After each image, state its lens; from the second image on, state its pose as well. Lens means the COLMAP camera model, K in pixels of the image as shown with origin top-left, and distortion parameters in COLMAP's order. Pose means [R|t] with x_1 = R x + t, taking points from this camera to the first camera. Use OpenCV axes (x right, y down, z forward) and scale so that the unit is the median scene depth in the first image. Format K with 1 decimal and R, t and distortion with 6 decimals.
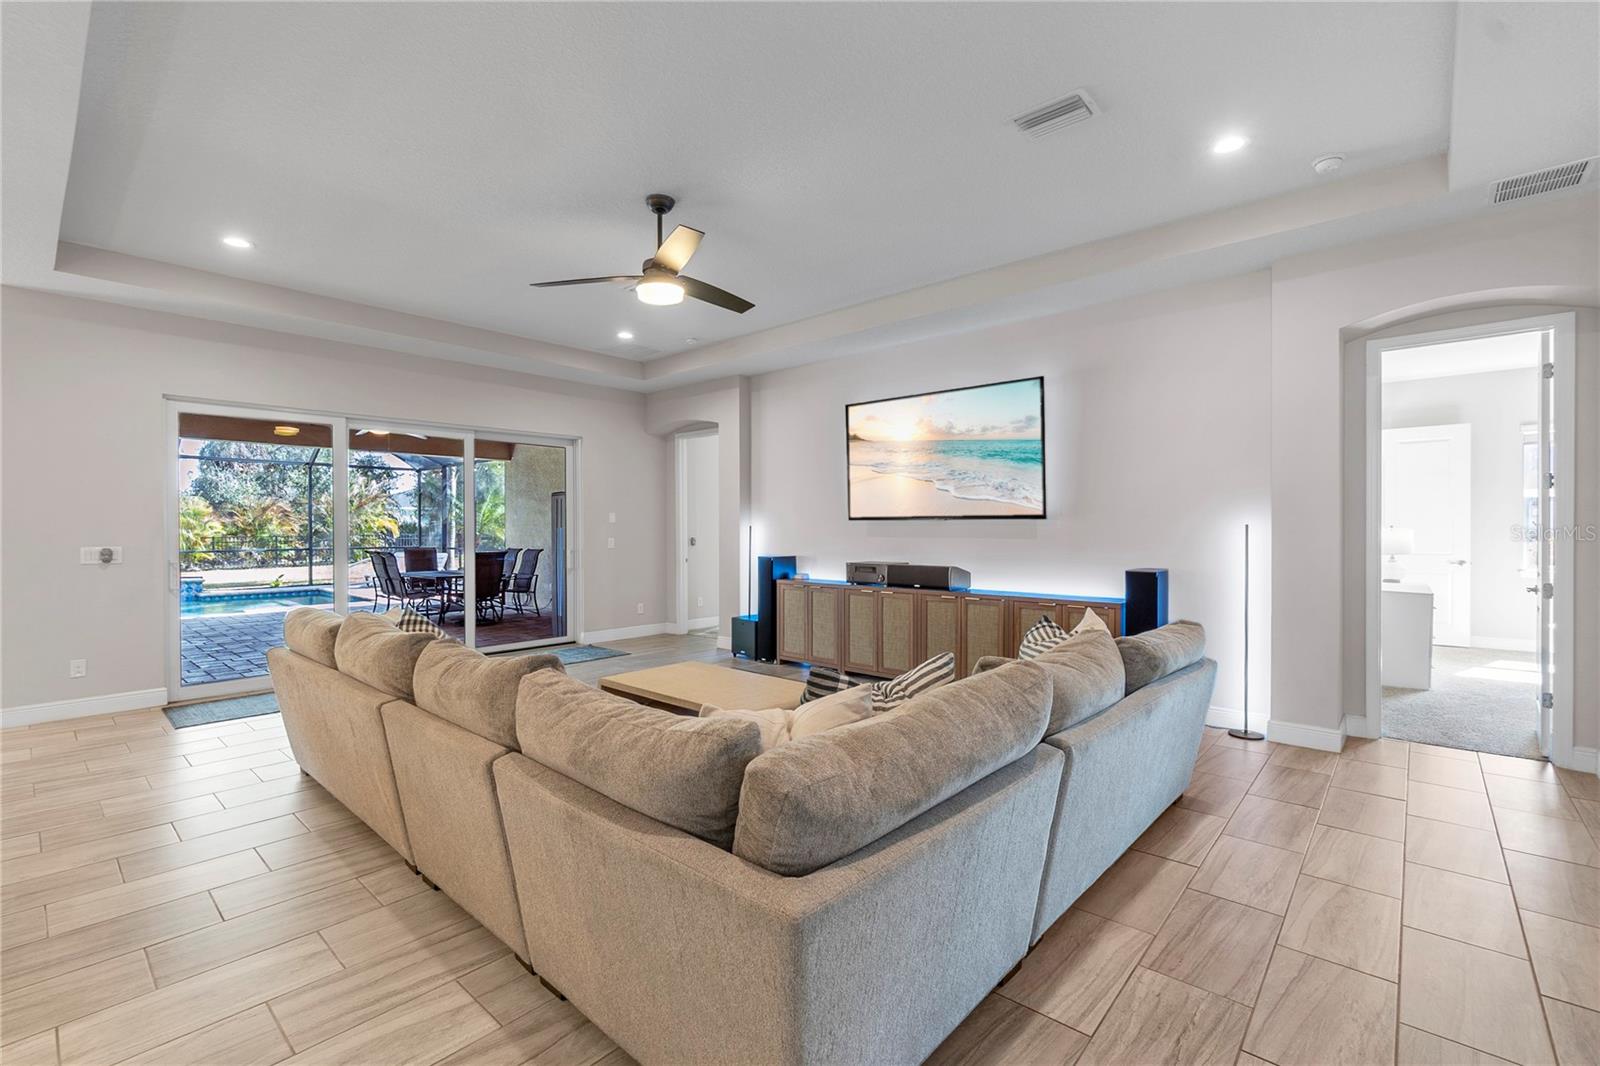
lens RADIAL K [[700.2, 0, 787.6], [0, 700.2, 532.6], [0, 0, 1]] dist [0.001288, 0.000295]
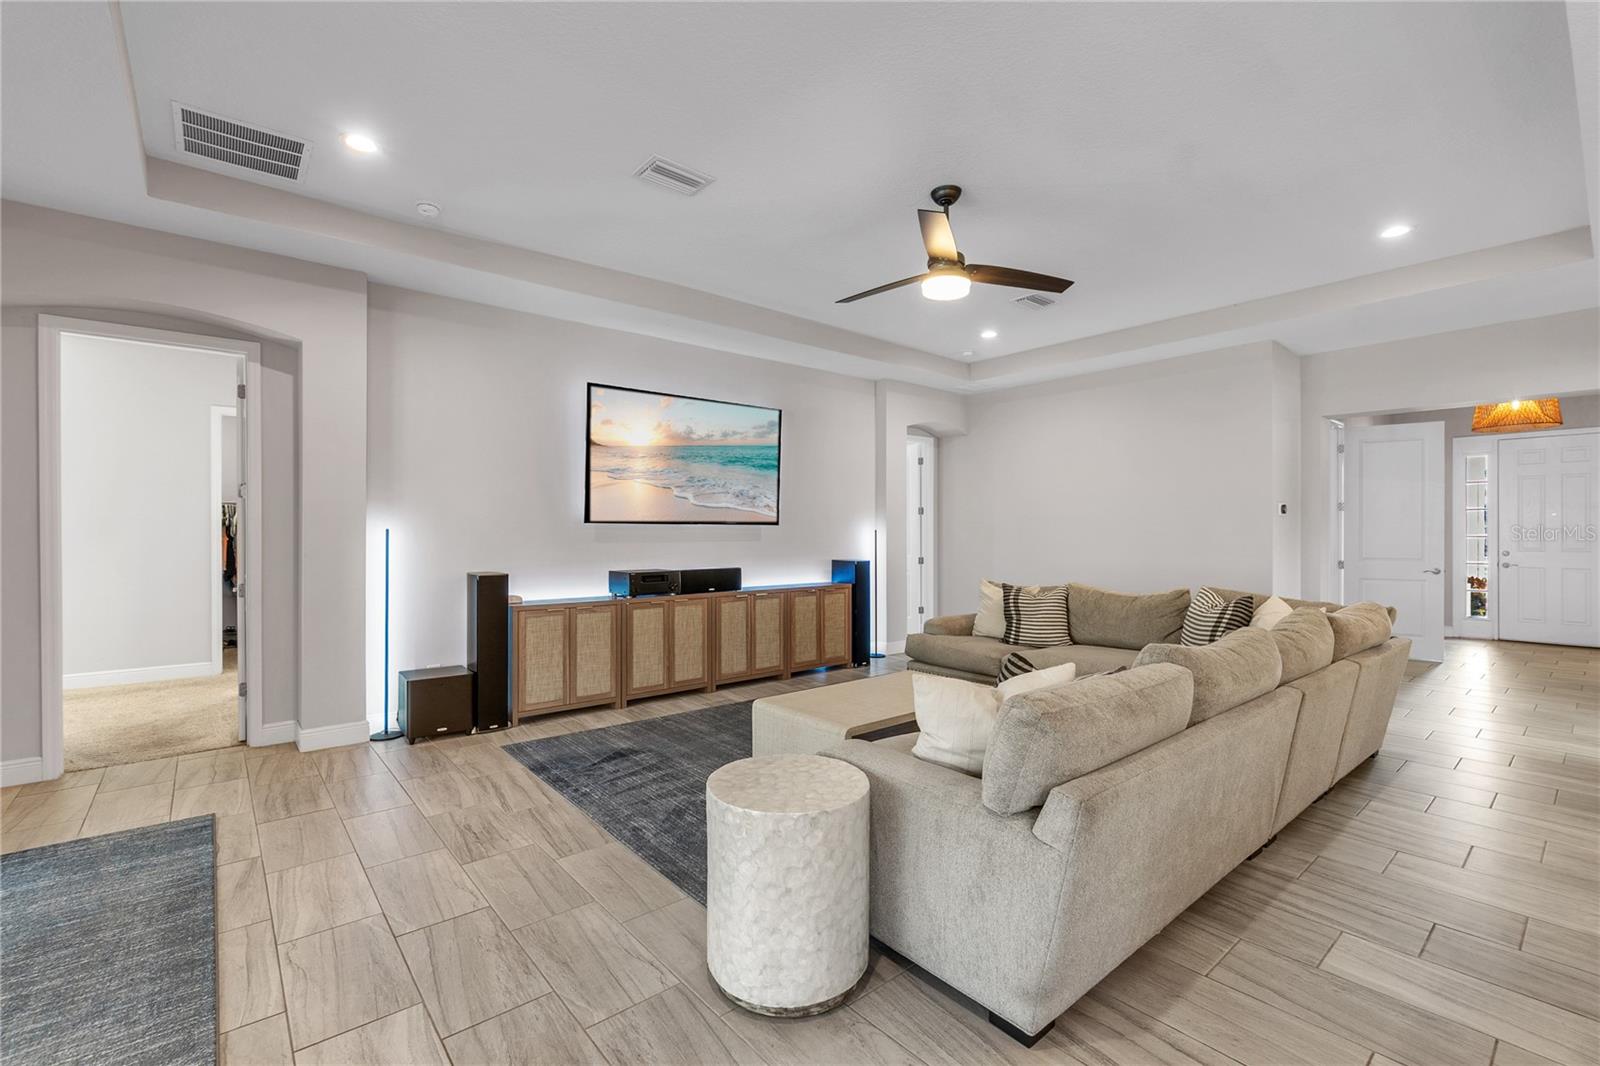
lens RADIAL K [[700.2, 0, 812.4], [0, 700.2, 523.3], [0, 0, 1]] dist [0.001288, 0.000295]
pose [[0.121291, 0.013343, 0.992527, -0.812766], [0.008749, 0.999856, -0.014511, -0.003339], [-0.992578, 0.010444, 0.121157, 0.746389]]
